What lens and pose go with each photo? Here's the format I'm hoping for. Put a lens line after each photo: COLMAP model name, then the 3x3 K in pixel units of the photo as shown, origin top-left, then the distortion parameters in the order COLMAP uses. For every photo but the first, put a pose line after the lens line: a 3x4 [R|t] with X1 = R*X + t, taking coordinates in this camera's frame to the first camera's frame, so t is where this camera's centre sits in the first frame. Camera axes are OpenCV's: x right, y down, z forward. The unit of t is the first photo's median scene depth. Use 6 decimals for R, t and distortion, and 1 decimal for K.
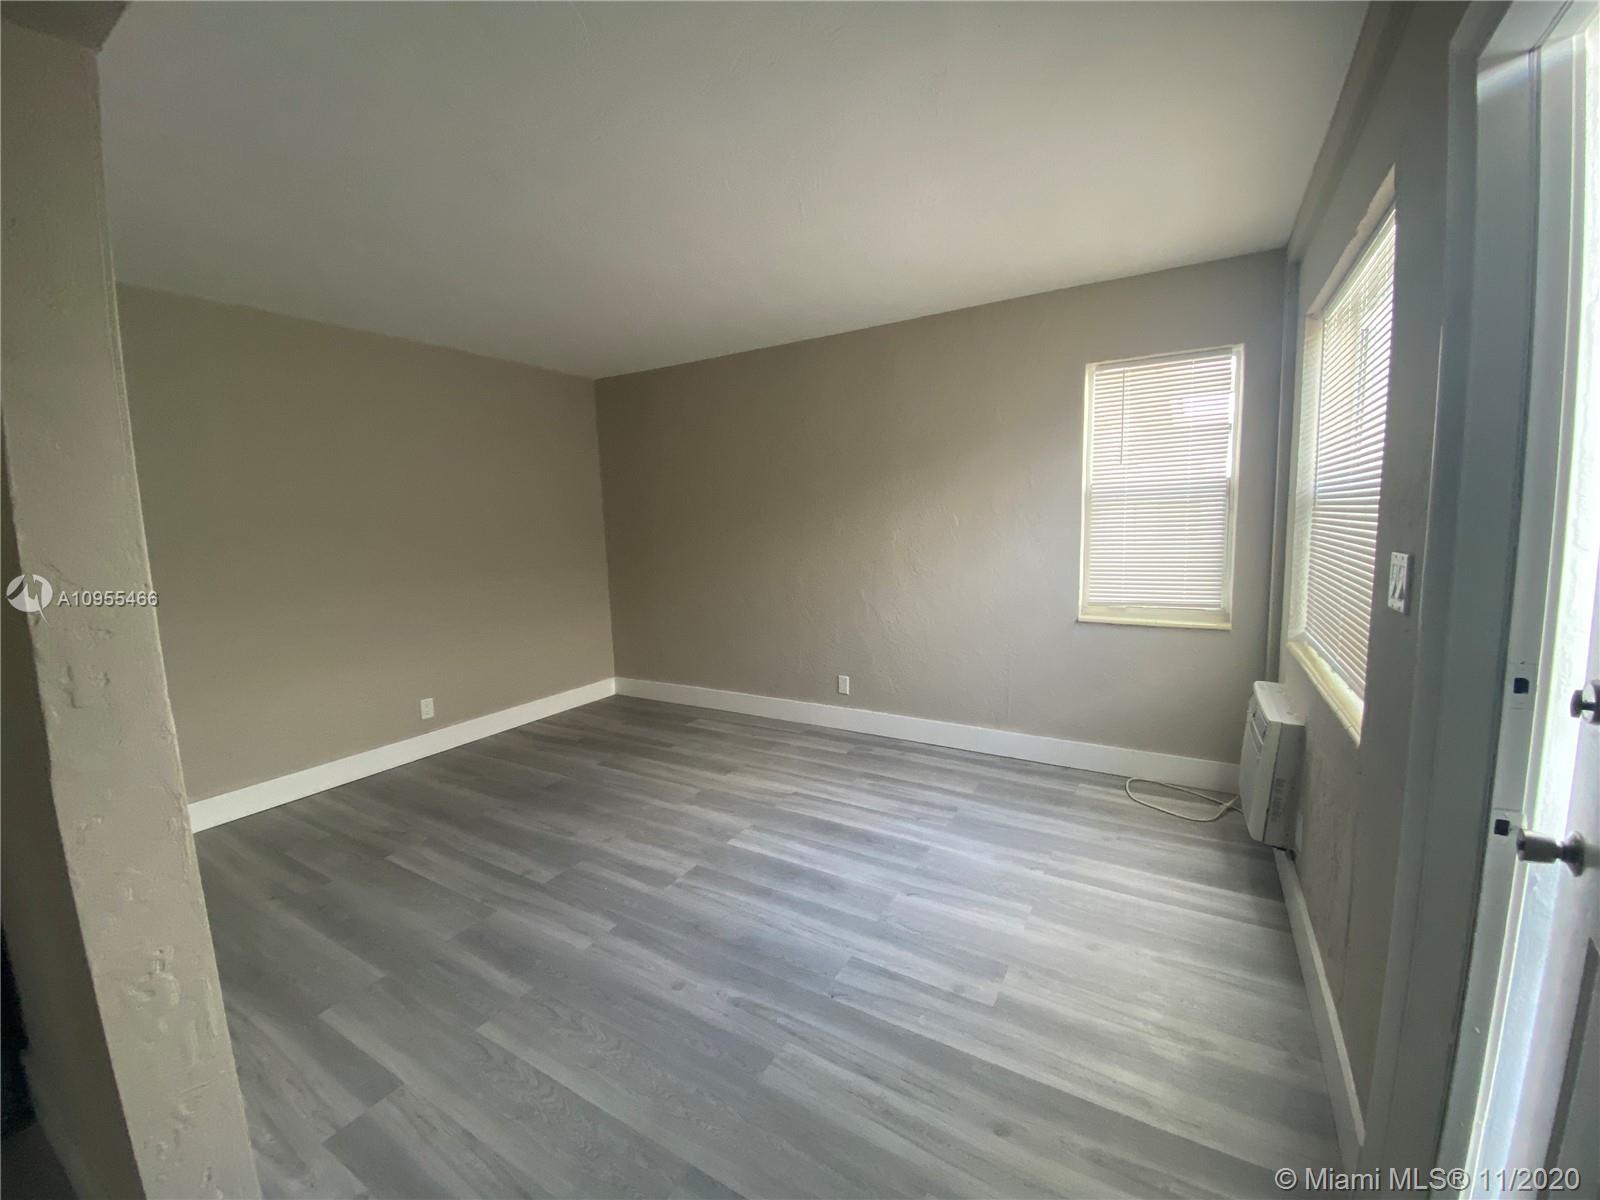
lens RADIAL K [[644.6, 0, 789.6], [0, 644.6, 587.6], [0, 0, 1]] dist [0.029901, -0.022596]
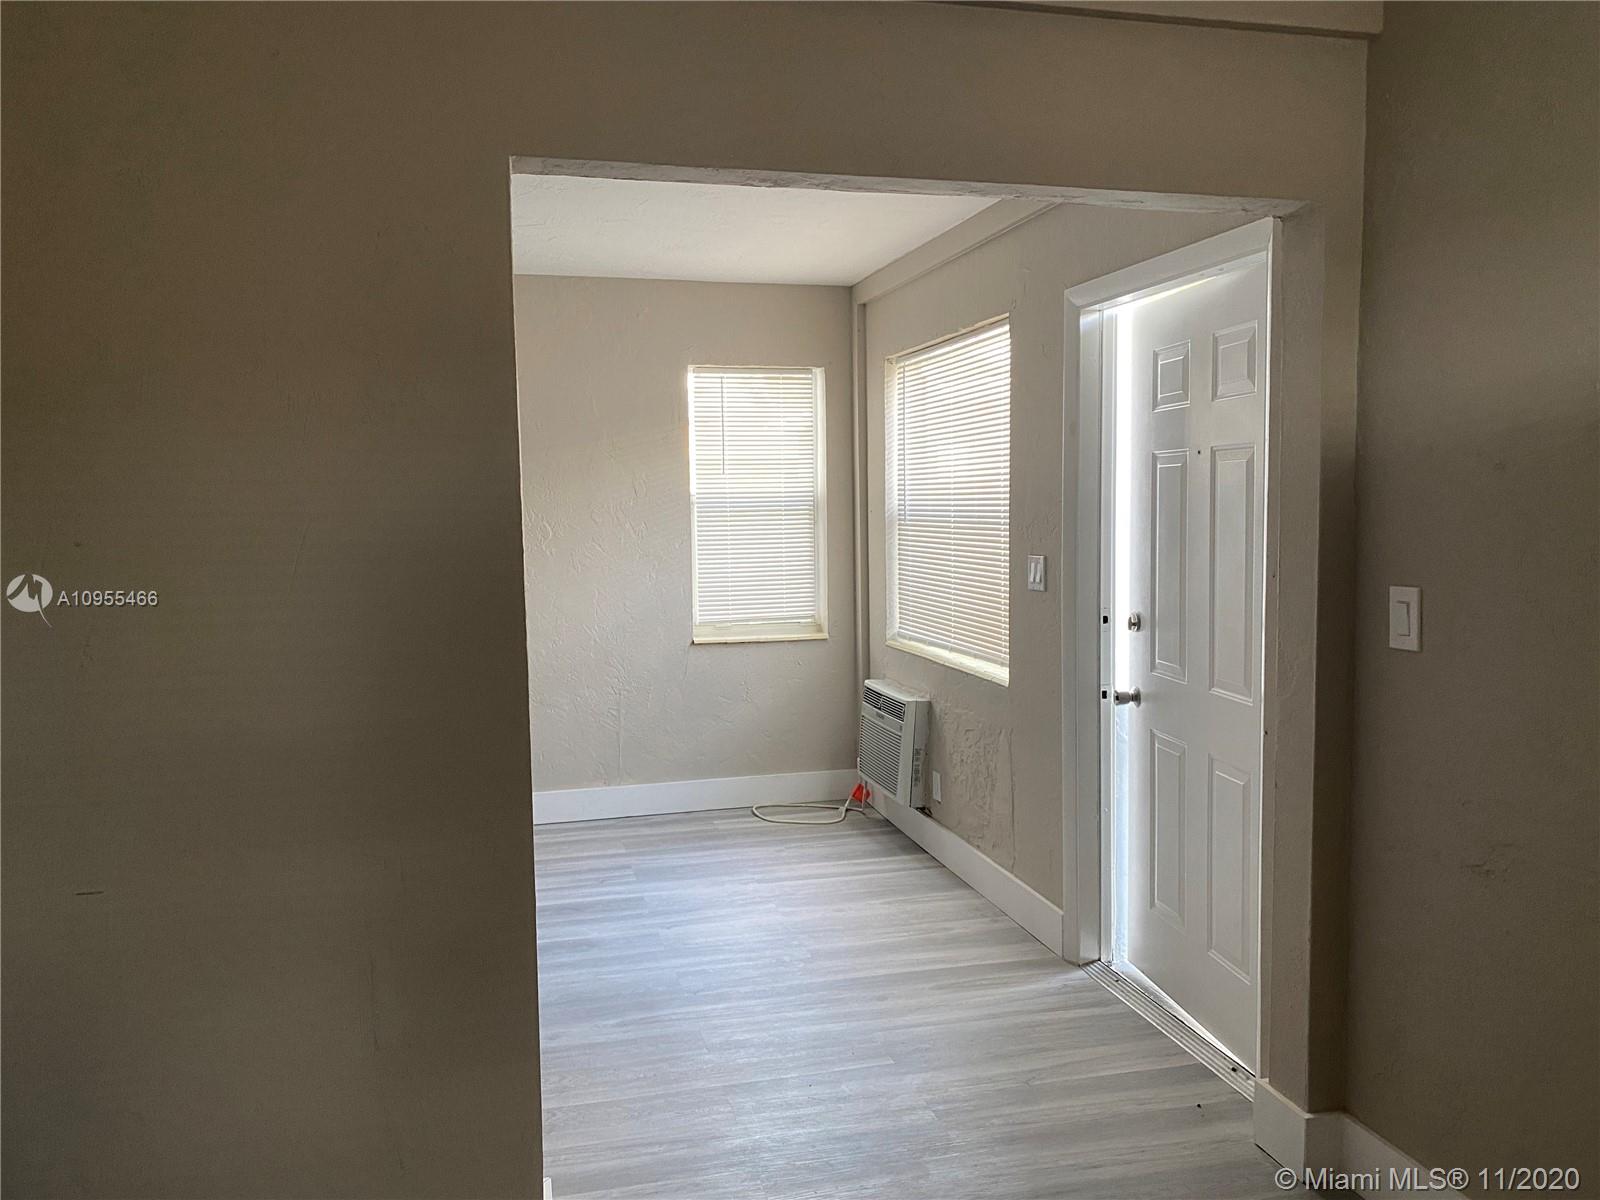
lens RADIAL K [[1217.1, 0, 800.0], [0, 1217.1, 600.0], [0, 0, 1]] dist [-0.046415, 0.003942]
pose [[0.694306, -0.036578, 0.718750, -0.752901], [0.066720, 0.997678, -0.013678, 0.028075], [-0.716580, 0.057452, 0.695134, -0.313348]]
